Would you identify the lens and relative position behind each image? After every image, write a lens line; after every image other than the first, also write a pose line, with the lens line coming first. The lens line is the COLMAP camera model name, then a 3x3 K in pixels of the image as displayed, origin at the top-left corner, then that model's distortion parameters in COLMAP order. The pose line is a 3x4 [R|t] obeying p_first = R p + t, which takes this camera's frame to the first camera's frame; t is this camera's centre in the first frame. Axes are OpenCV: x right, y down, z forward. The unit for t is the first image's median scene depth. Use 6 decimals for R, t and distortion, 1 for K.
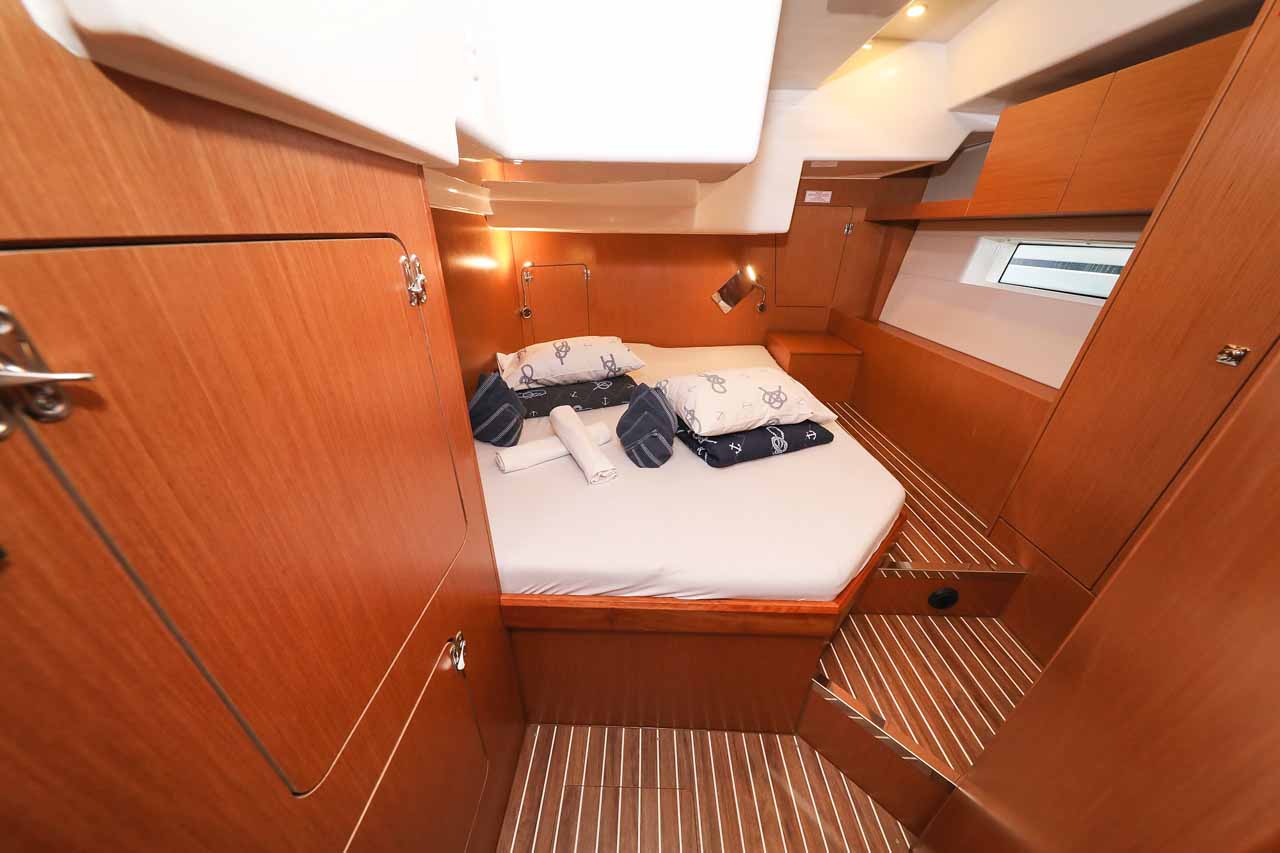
lens RADIAL K [[405.1, 0, 643.4], [0, 405.1, 418.5], [0, 0, 1]] dist [0.008196, -0.000052]
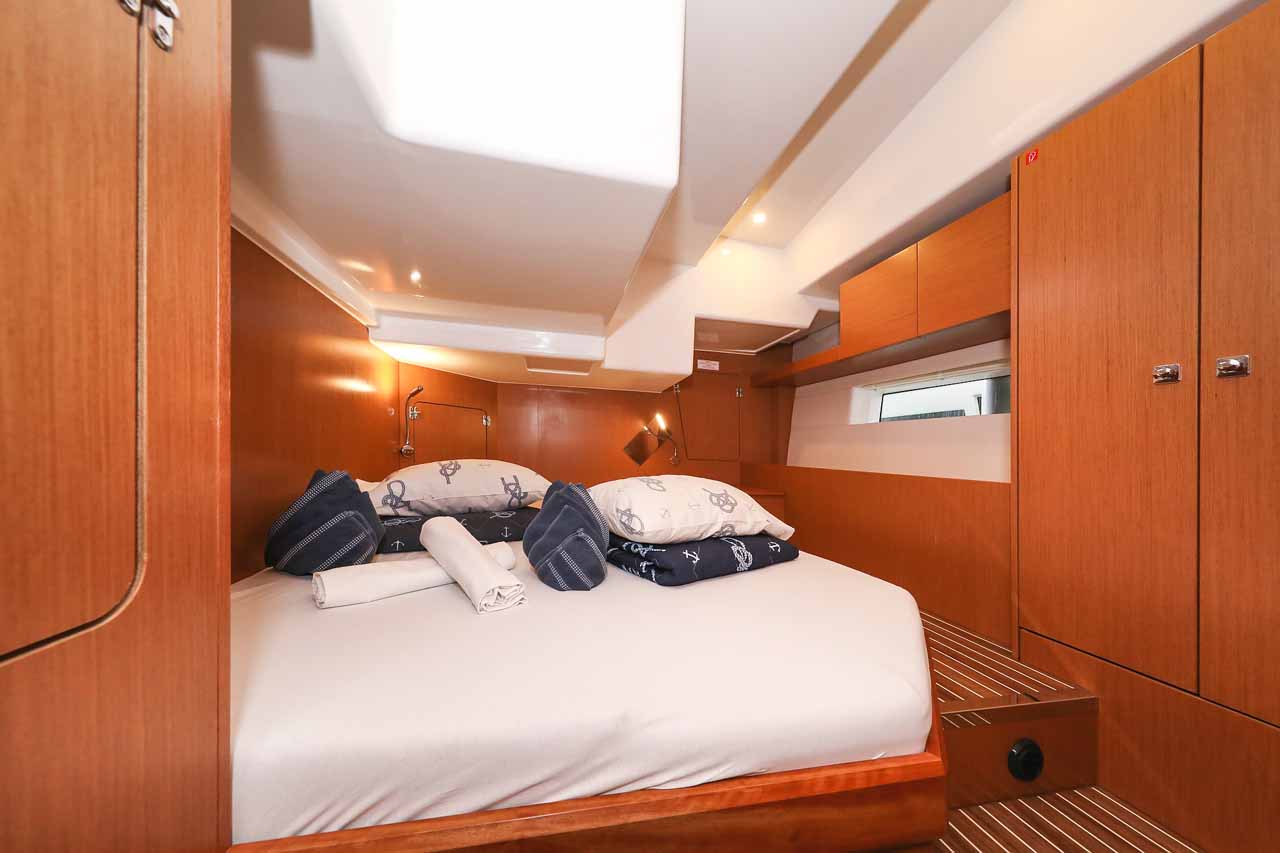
lens RADIAL K [[412.8, 0, 624.8], [0, 412.8, 444.8], [0, 0, 1]] dist [0.006403, -0.000053]
pose [[0.980761, -0.025904, 0.193487, -0.026587], [0.106857, 0.900720, -0.421053, 0.177074], [-0.163371, 0.433628, 0.886159, 0.252519]]
